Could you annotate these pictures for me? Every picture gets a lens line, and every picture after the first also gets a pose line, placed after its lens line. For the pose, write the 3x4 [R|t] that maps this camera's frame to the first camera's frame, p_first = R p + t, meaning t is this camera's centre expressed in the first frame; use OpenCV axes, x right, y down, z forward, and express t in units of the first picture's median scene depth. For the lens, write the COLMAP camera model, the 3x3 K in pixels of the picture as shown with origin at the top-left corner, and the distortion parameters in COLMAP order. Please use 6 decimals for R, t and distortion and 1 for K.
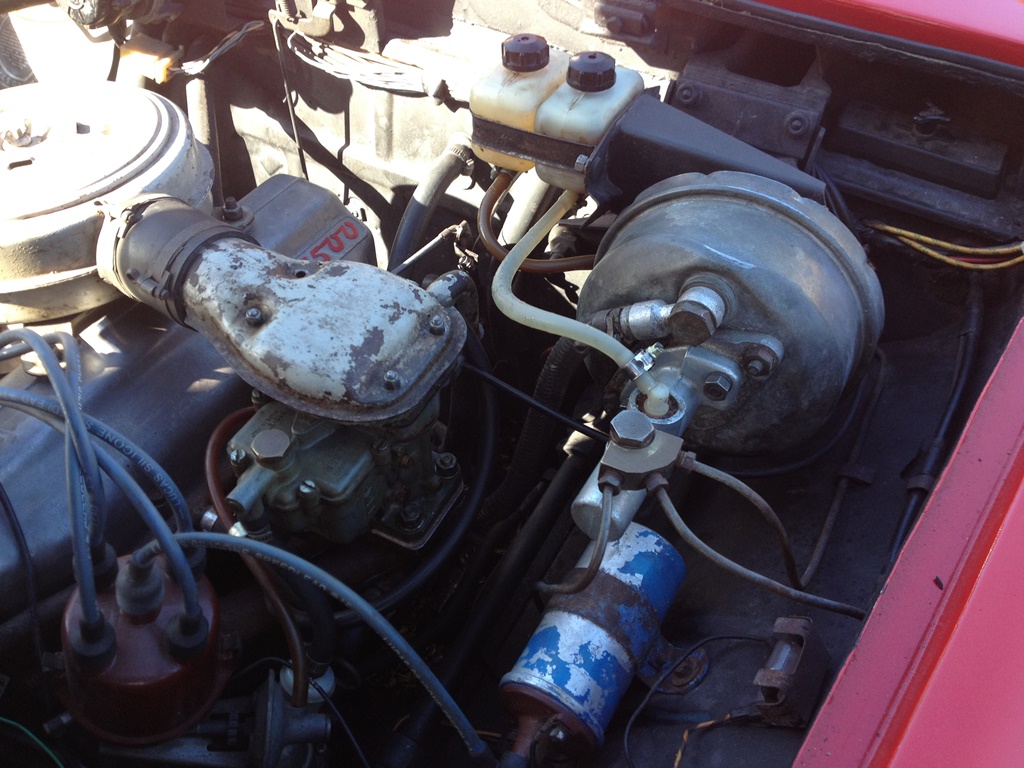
lens RADIAL K [[982.5, 0, 540.2], [0, 982.5, 379.4], [0, 0, 1]] dist [0.199574, -0.377608]
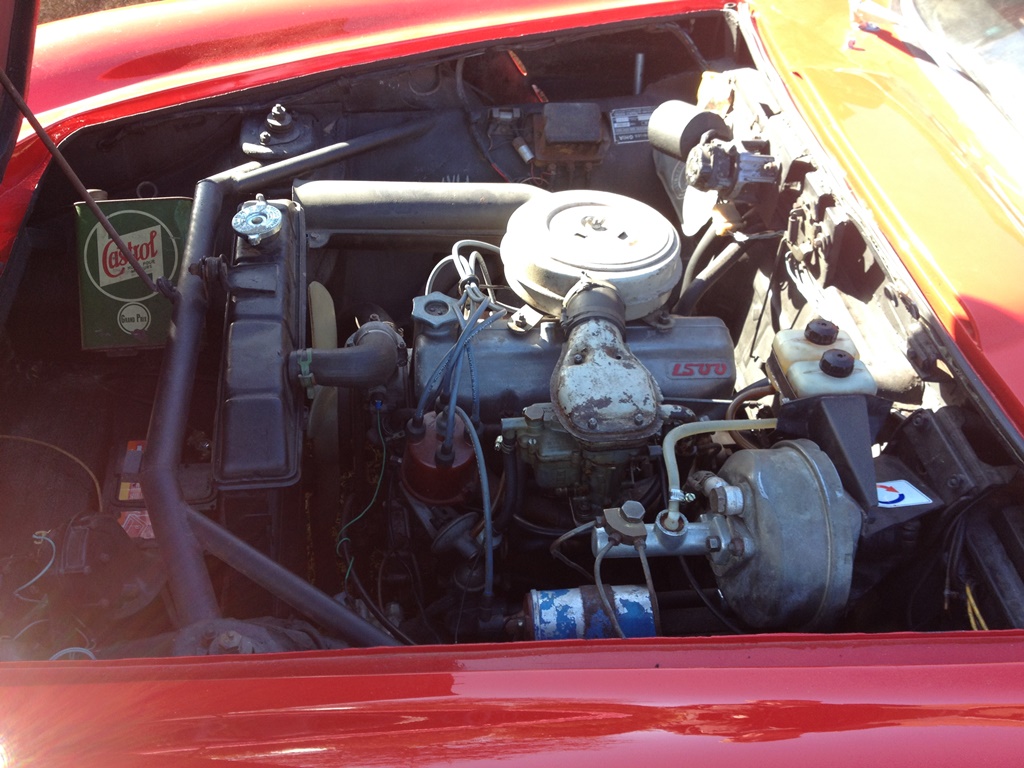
lens RADIAL K [[1031.0, 0, 512.0], [0, 1031.0, 384.0], [0, 0, 1]] dist [0.224693, -0.544958]
pose [[0.570430, 0.565535, -0.595634, 0.812607], [-0.621283, 0.771435, 0.137459, -0.212608], [0.537230, 0.291647, 0.791407, -0.582278]]
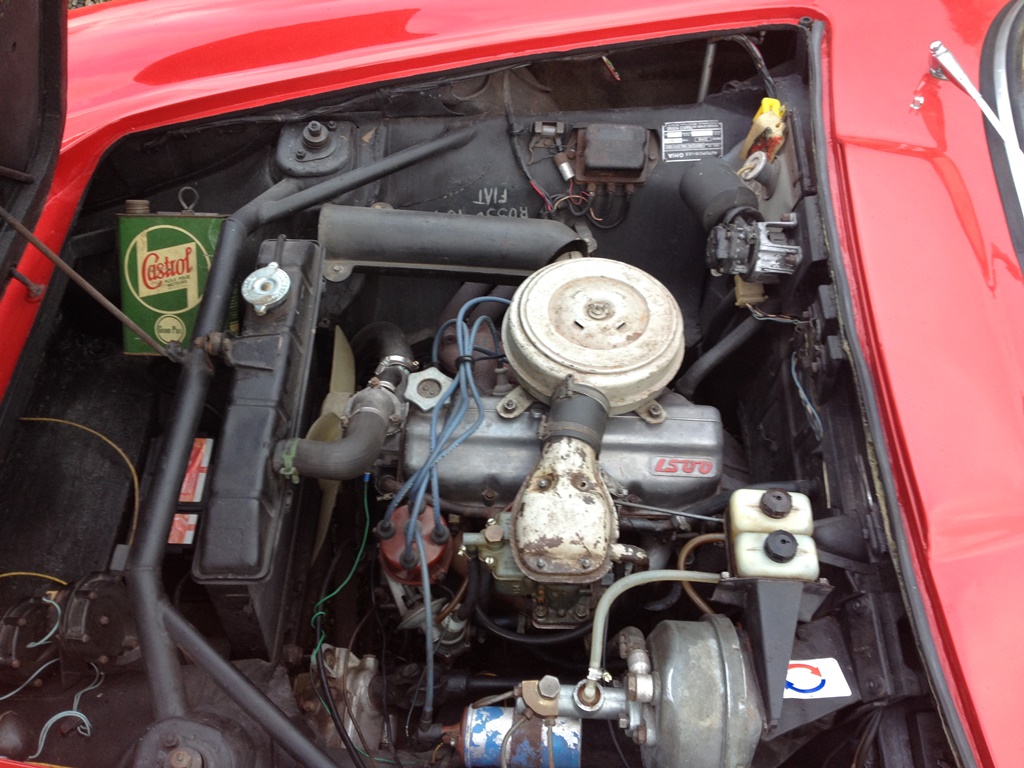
lens RADIAL K [[1031.0, 0, 512.0], [0, 1031.0, 384.0], [0, 0, 1]] dist [0.224693, -0.544958]
pose [[0.437808, 0.729638, -0.525312, 0.589366], [-0.652710, 0.659763, 0.372401, -0.882733], [0.618300, 0.179836, 0.765091, -0.596781]]
